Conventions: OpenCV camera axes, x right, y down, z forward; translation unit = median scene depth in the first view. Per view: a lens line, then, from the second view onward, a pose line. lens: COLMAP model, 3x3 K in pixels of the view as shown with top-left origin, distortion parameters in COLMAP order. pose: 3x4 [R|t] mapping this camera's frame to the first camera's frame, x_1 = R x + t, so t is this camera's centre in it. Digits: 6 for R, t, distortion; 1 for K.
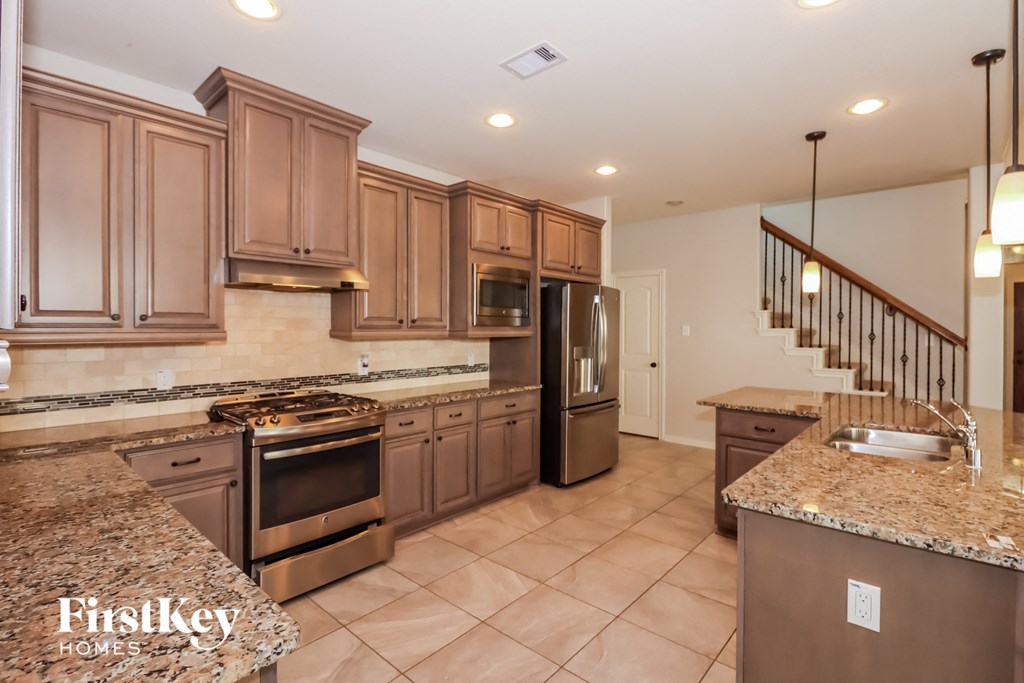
lens RADIAL K [[477.7, 0, 516.8], [0, 477.7, 333.9], [0, 0, 1]] dist [0.002019, -0.000490]
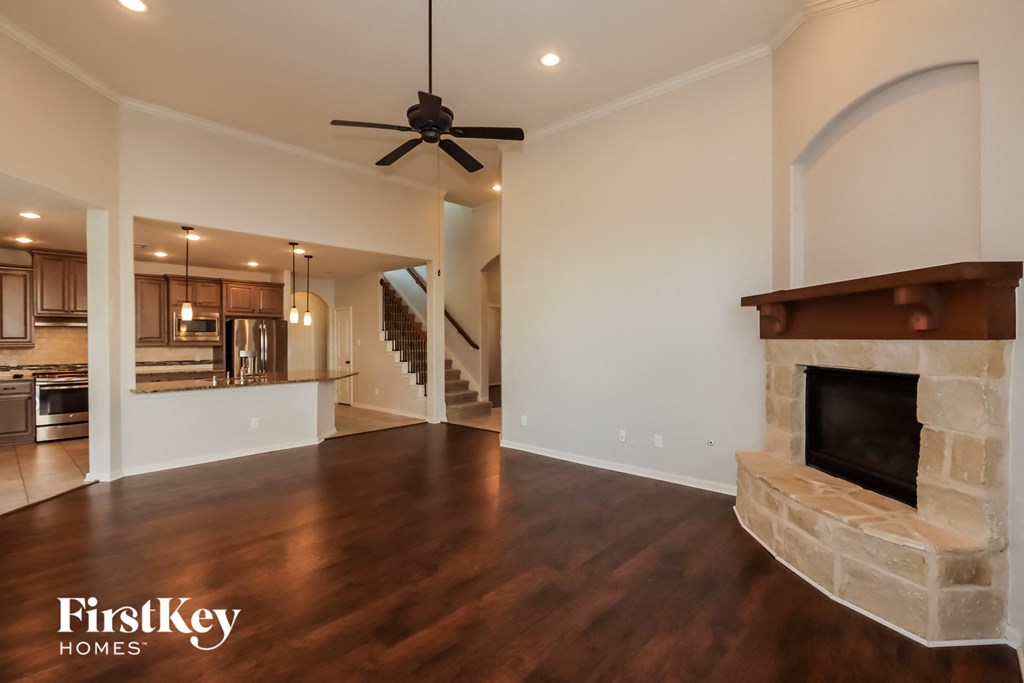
lens RADIAL K [[477.7, 0, 510.8], [0, 477.7, 343.1], [0, 0, 1]] dist [0.002019, -0.000490]
pose [[0.999753, -0.006119, -0.021381, 1.395291], [0.006028, 0.999972, -0.004358, 0.011220], [0.021407, 0.004228, 0.999762, -1.062985]]
